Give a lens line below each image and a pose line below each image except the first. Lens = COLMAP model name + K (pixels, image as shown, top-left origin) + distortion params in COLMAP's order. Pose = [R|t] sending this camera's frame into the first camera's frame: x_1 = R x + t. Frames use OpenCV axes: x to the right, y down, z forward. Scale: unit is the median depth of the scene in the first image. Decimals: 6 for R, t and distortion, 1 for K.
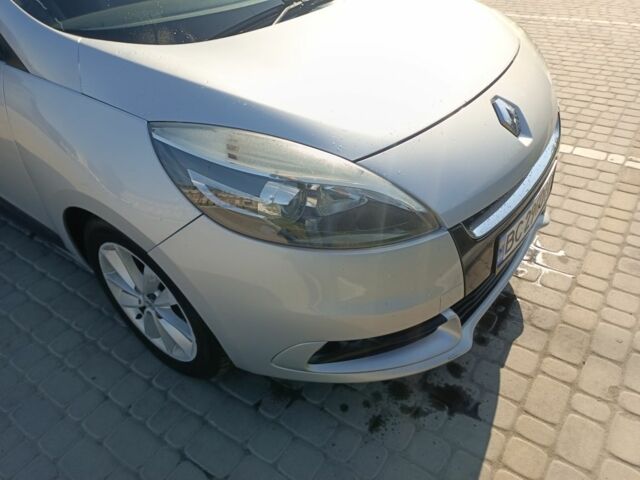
lens RADIAL K [[471.6, 0, 321.6], [0, 471.6, 235.3], [0, 0, 1]] dist [0.052565, -0.061385]
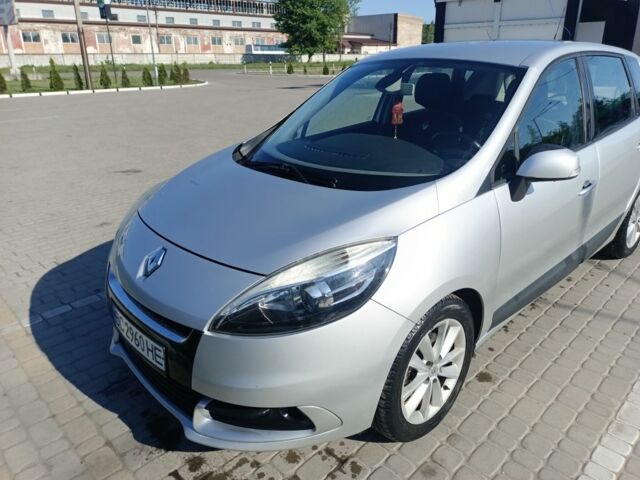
lens RADIAL K [[471.6, 0, 325.6], [0, 471.6, 248.7], [0, 0, 1]] dist [0.052565, -0.061385]
pose [[-0.172918, 0.431143, -0.885559, 1.364913], [-0.576497, 0.684695, 0.445919, -1.066547], [0.798593, 0.587630, 0.130157, 1.086536]]
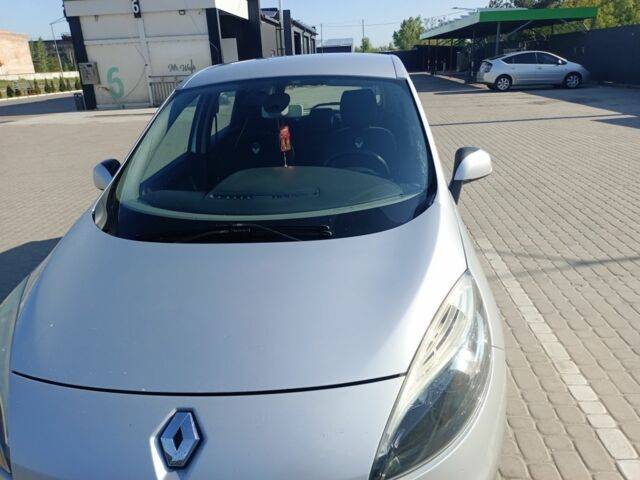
lens RADIAL K [[471.6, 0, 324.8], [0, 471.6, 238.9], [0, 0, 1]] dist [0.052565, -0.061385]
pose [[0.528785, 0.336963, -0.779001, 0.936131], [-0.498390, 0.866190, 0.036371, -0.626504], [0.687018, 0.369013, 0.625967, 0.487091]]
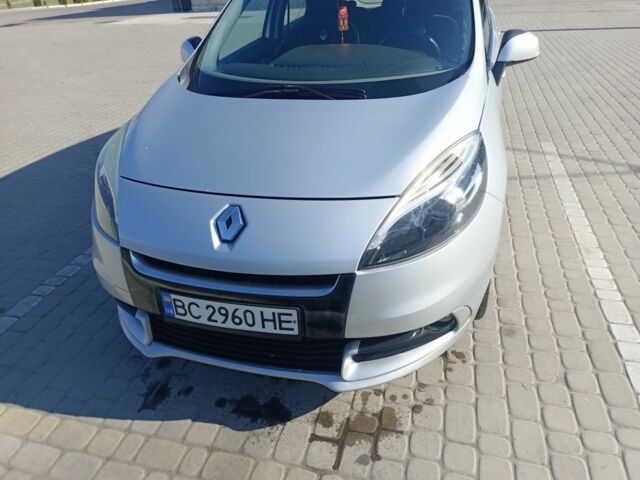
lens RADIAL K [[471.6, 0, 324.1], [0, 471.6, 239.2], [0, 0, 1]] dist [0.052565, -0.061385]
pose [[0.359630, 0.503955, -0.785300, 1.248836], [-0.537071, 0.800017, 0.267447, -0.579155], [0.763034, 0.325580, 0.558369, 0.499122]]
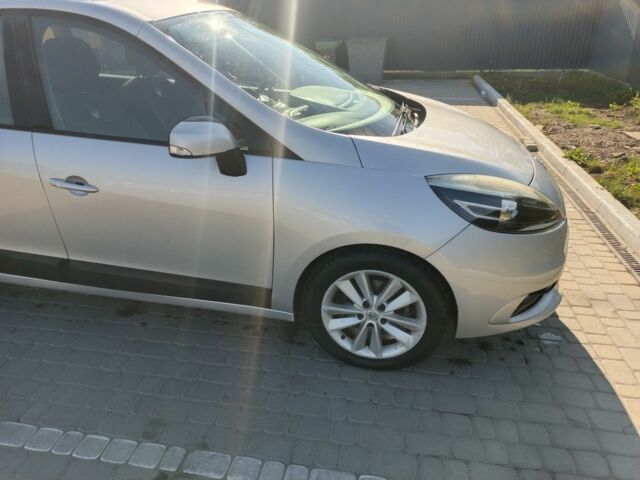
lens RADIAL K [[471.6, 0, 308.1], [0, 471.6, 243.8], [0, 0, 1]] dist [0.052565, -0.061385]
pose [[0.905431, -0.132980, 0.403126, -1.074965], [0.215678, 0.962068, -0.167059, 0.133485], [-0.365619, 0.238206, 0.899767, -0.217913]]
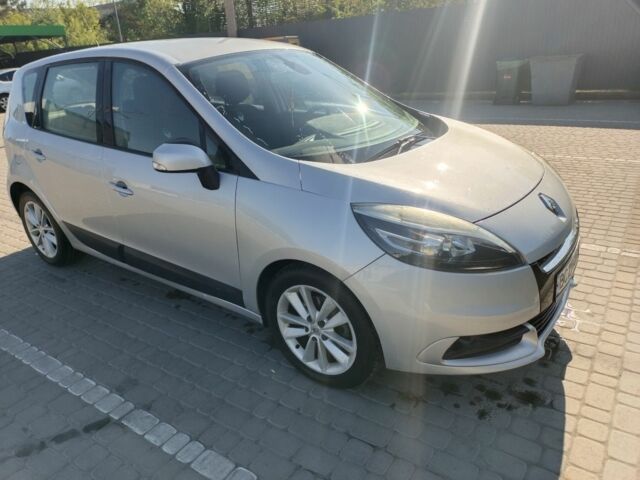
lens RADIAL K [[471.6, 0, 321.8], [0, 471.6, 238.1], [0, 0, 1]] dist [0.052565, -0.061385]
pose [[0.999852, -0.002968, 0.016933, -0.374694], [0.007247, 0.965962, -0.258583, 0.248396], [-0.015589, 0.258668, 0.965841, -0.476455]]
